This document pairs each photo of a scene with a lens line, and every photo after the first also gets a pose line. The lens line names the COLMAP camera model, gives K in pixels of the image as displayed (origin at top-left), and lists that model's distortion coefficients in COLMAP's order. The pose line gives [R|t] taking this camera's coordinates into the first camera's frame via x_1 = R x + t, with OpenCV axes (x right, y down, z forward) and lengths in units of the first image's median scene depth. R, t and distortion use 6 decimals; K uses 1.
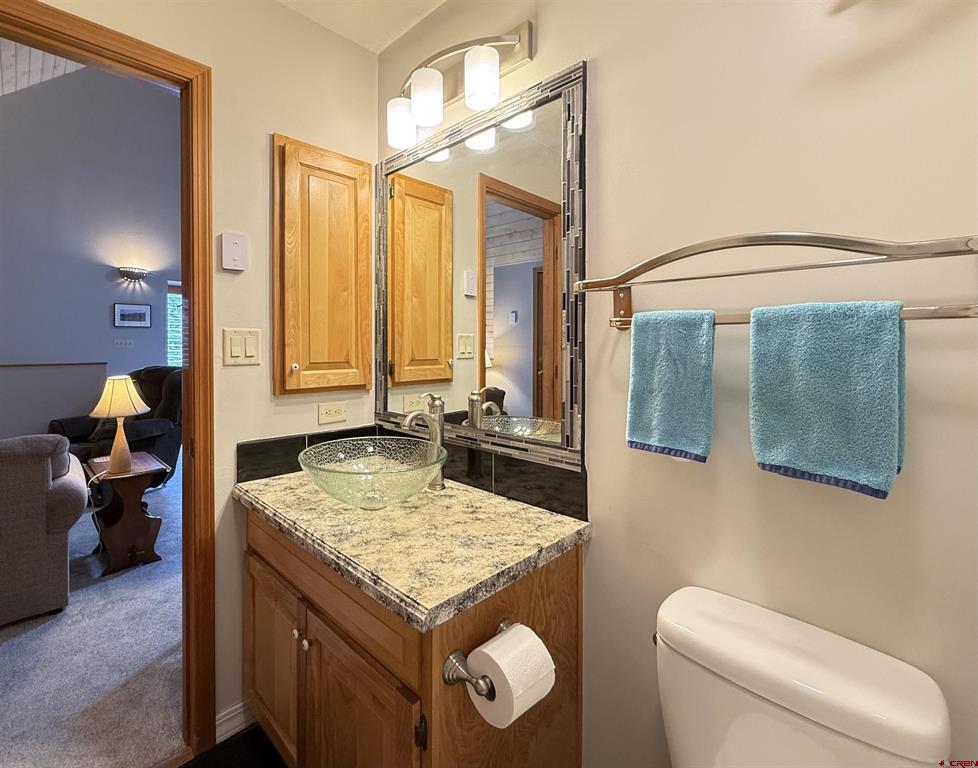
lens RADIAL K [[461.6, 0, 440.9], [0, 461.6, 341.0], [0, 0, 1]] dist [-0.000383, 0.000063]
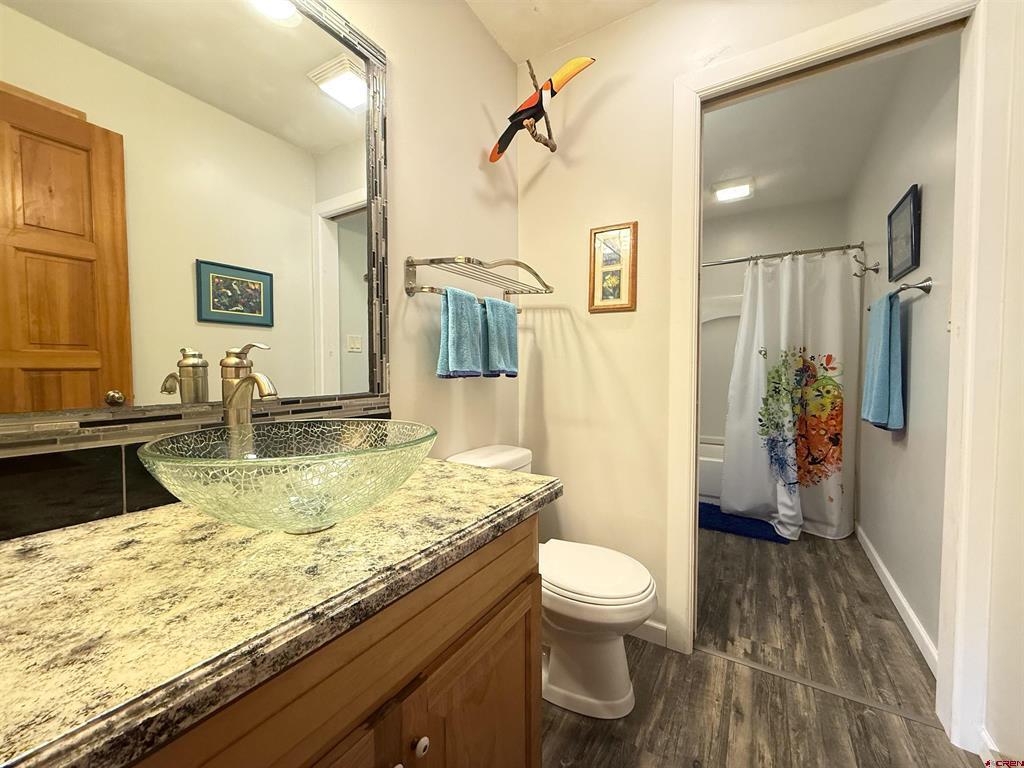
lens RADIAL K [[406.5, 0, 509.9], [0, 406.5, 382.0], [0, 0, 1]] dist [-0.000505, 0.000009]
pose [[-0.266053, -0.032301, 0.963417, -0.810183], [-0.003961, 0.999467, 0.032416, 0.183537], [-0.963950, 0.004809, -0.266039, 1.036209]]
